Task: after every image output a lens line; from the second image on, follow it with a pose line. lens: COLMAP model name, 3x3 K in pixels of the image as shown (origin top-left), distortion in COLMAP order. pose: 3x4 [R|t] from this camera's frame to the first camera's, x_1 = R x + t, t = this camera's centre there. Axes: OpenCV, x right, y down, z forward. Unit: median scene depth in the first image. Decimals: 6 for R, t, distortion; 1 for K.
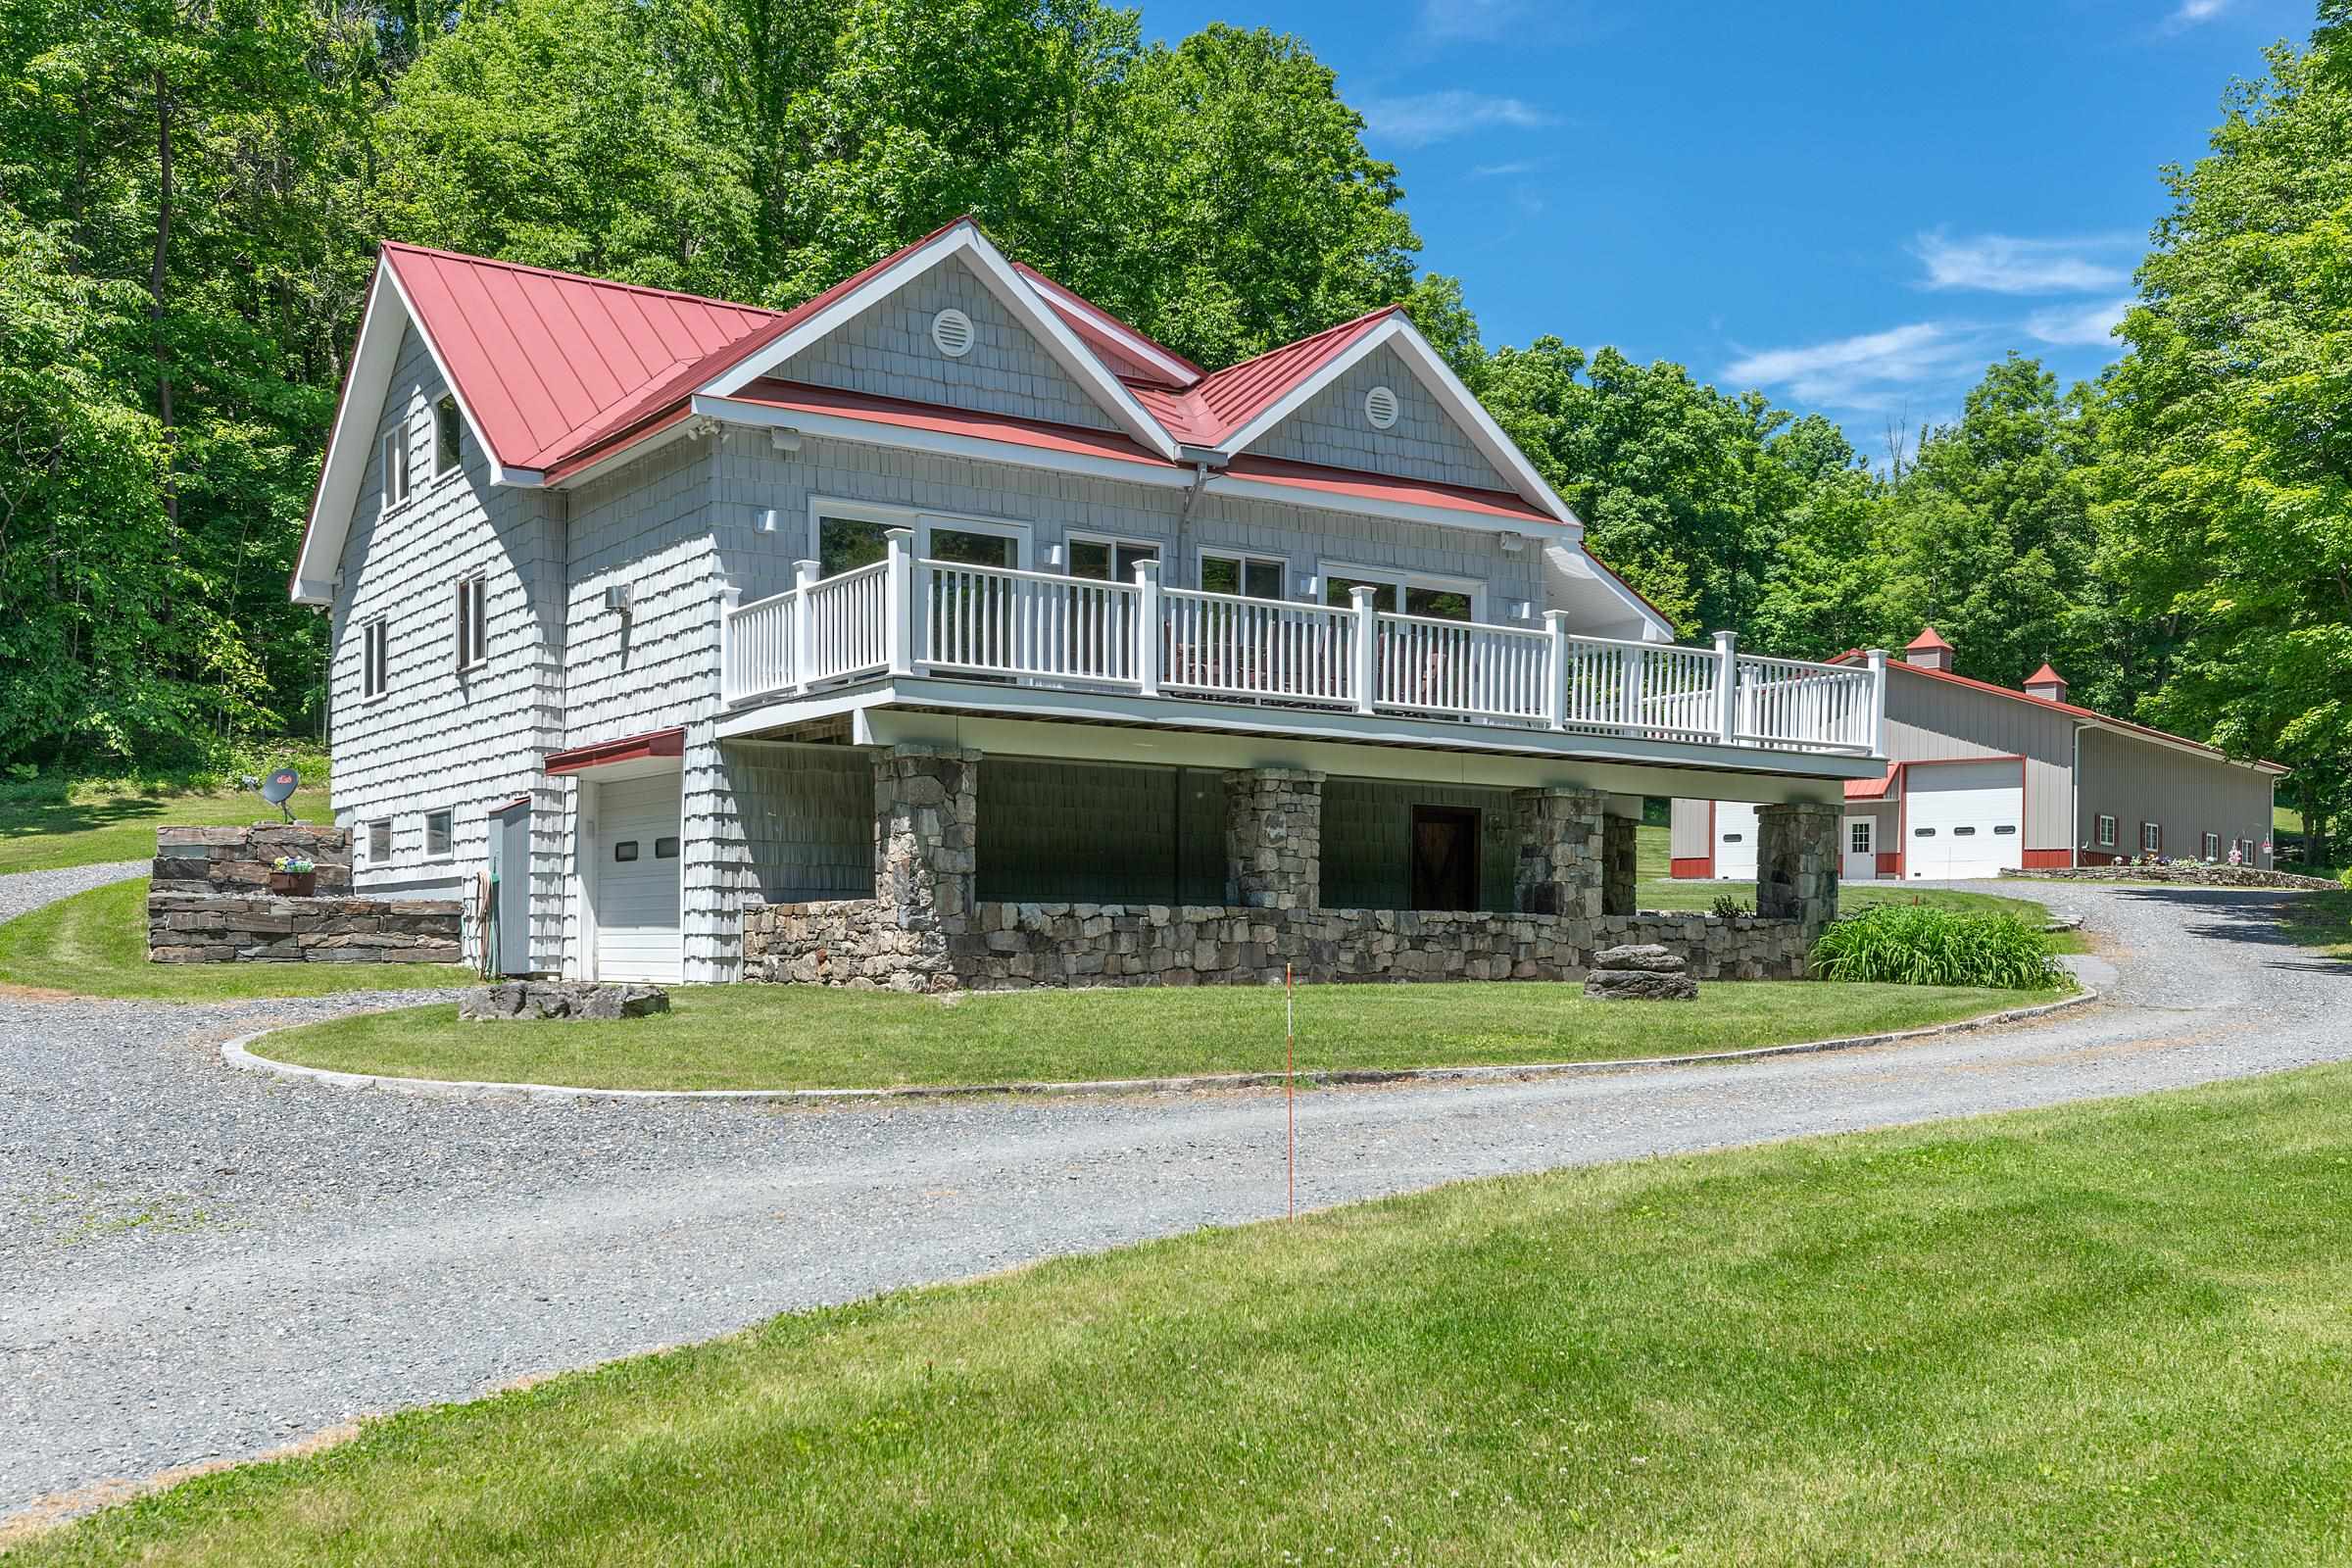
lens RADIAL K [[2270.1, 0, 1169.3], [0, 2270.1, 983.3], [0, 0, 1]] dist [0.003134, 0.005590]
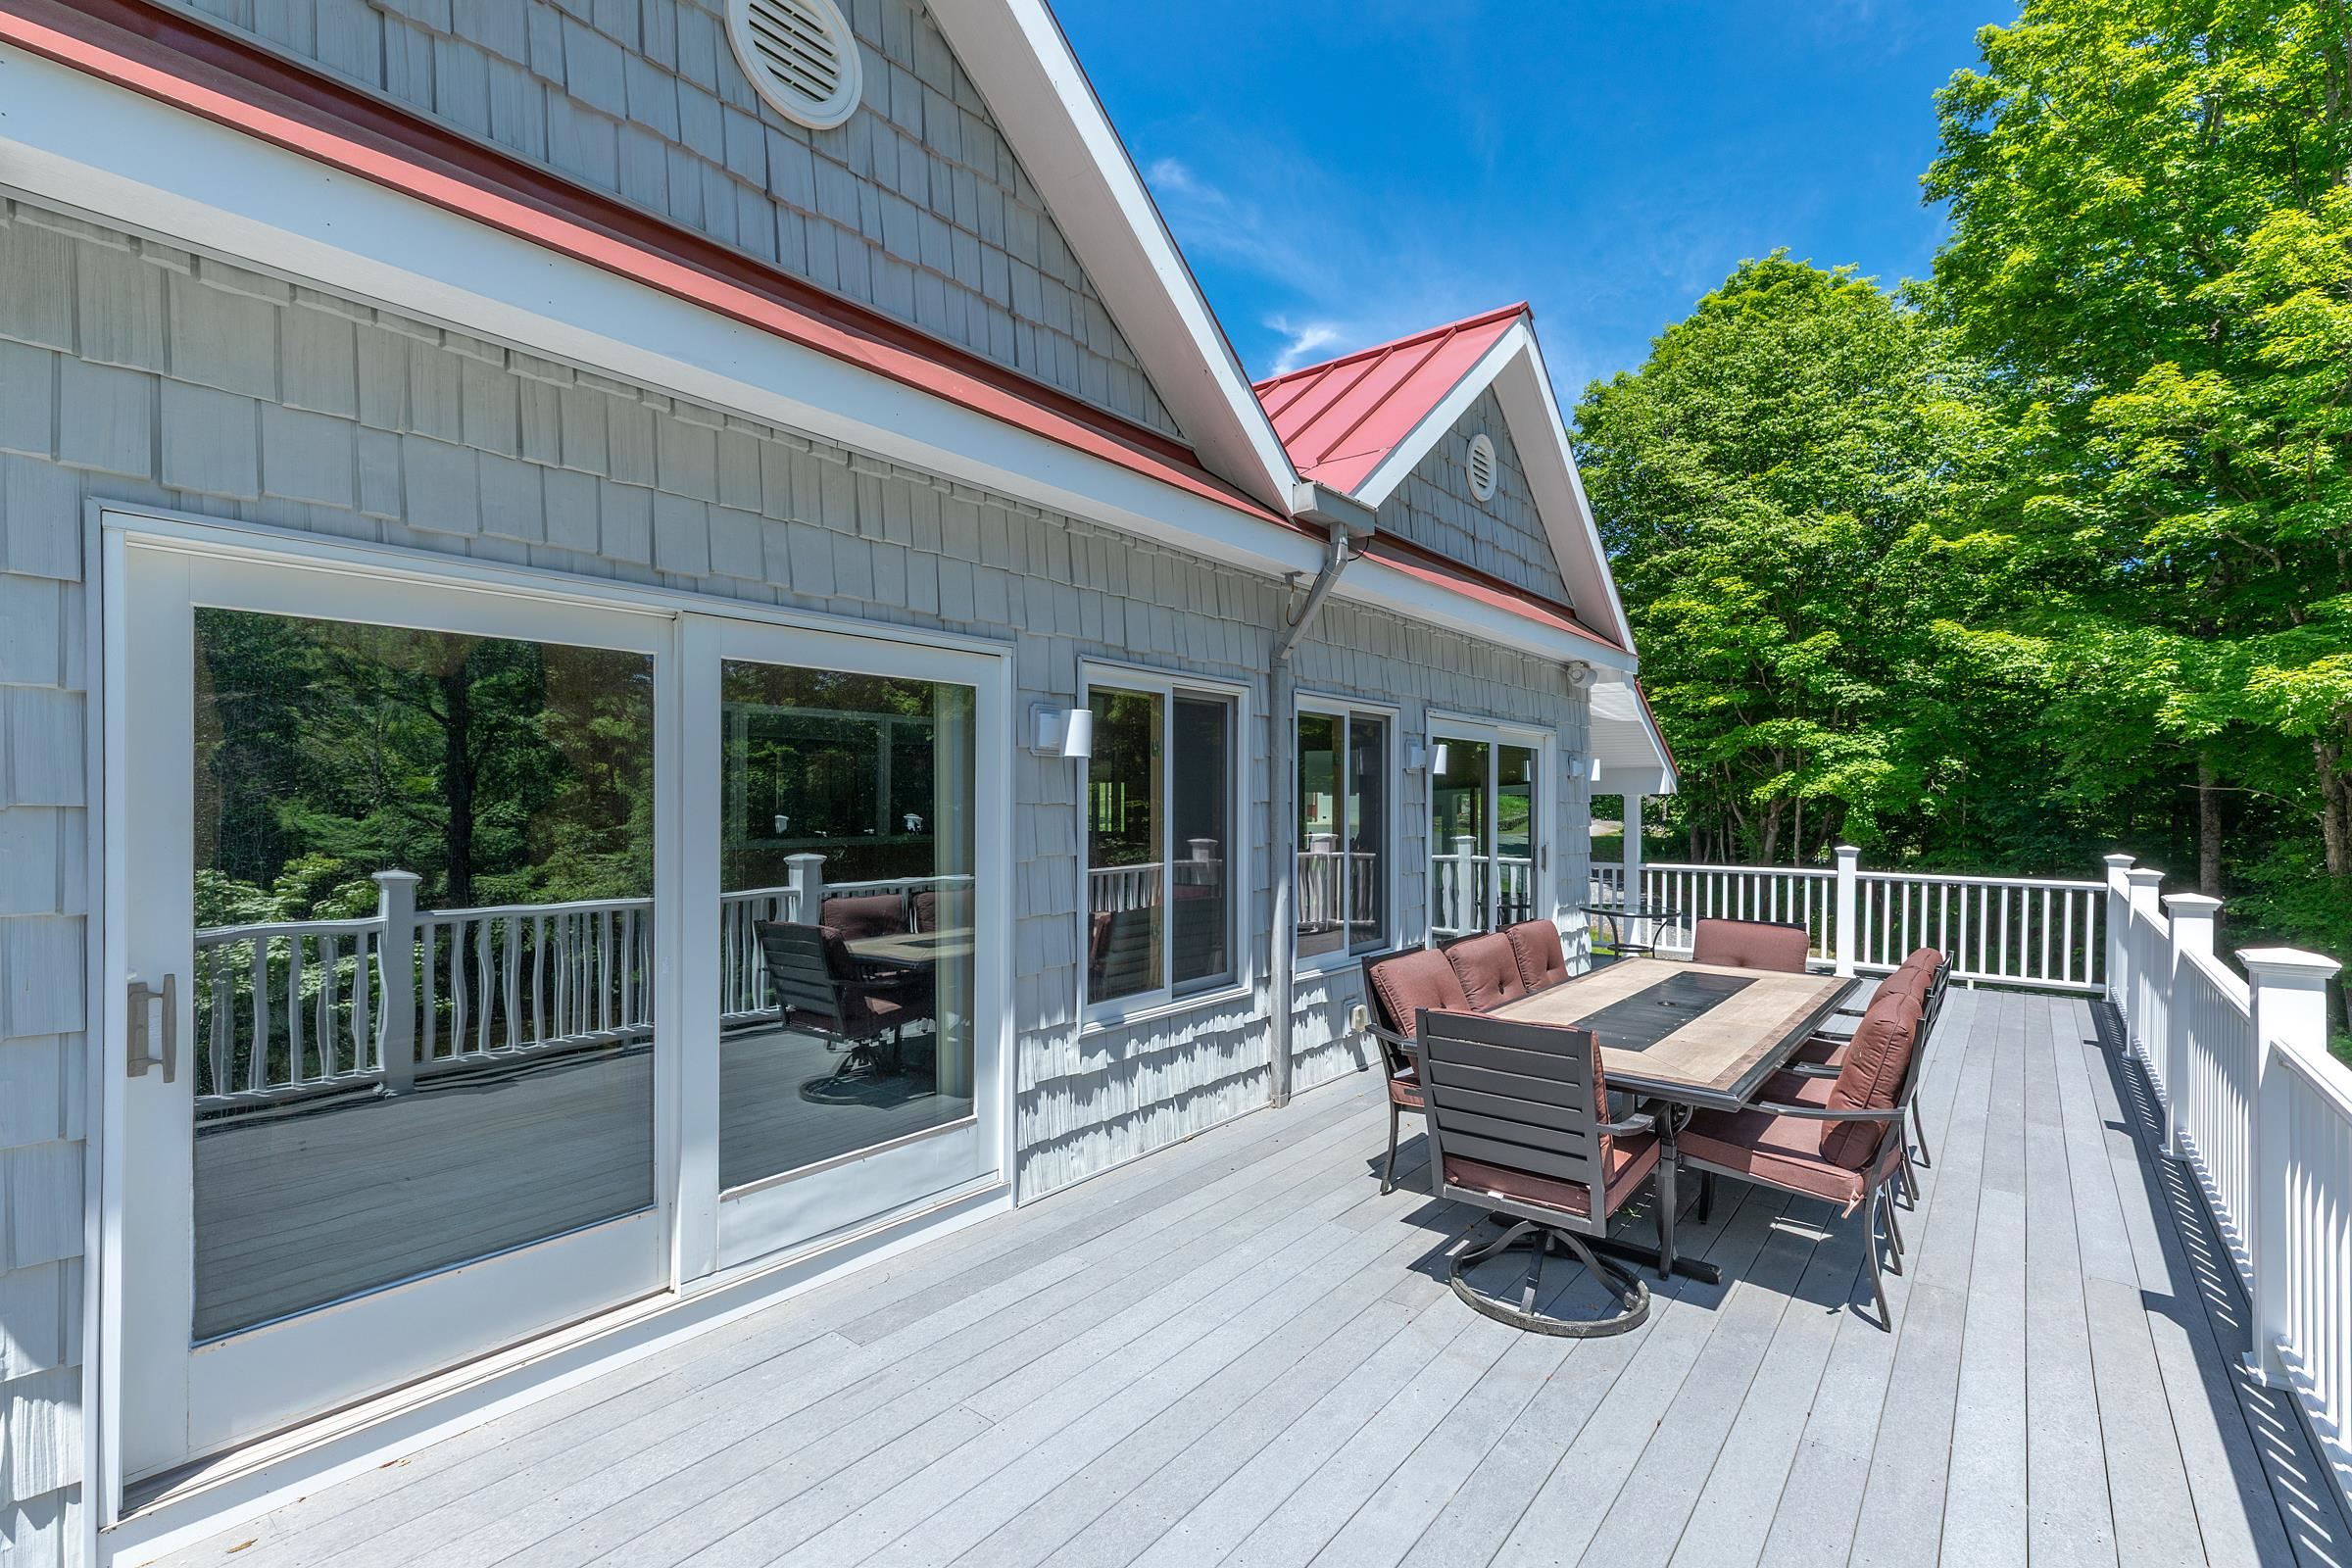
lens RADIAL K [[1053.5, 0, 1177.7], [0, 1053.5, 799.2], [0, 0, 1]] dist [0.000943, 0.000007]
pose [[0.952436, -0.000863, 0.304738, -0.042464], [0.002661, 0.999981, -0.005483, -0.085559], [-0.304728, 0.006033, 0.952420, 0.400622]]
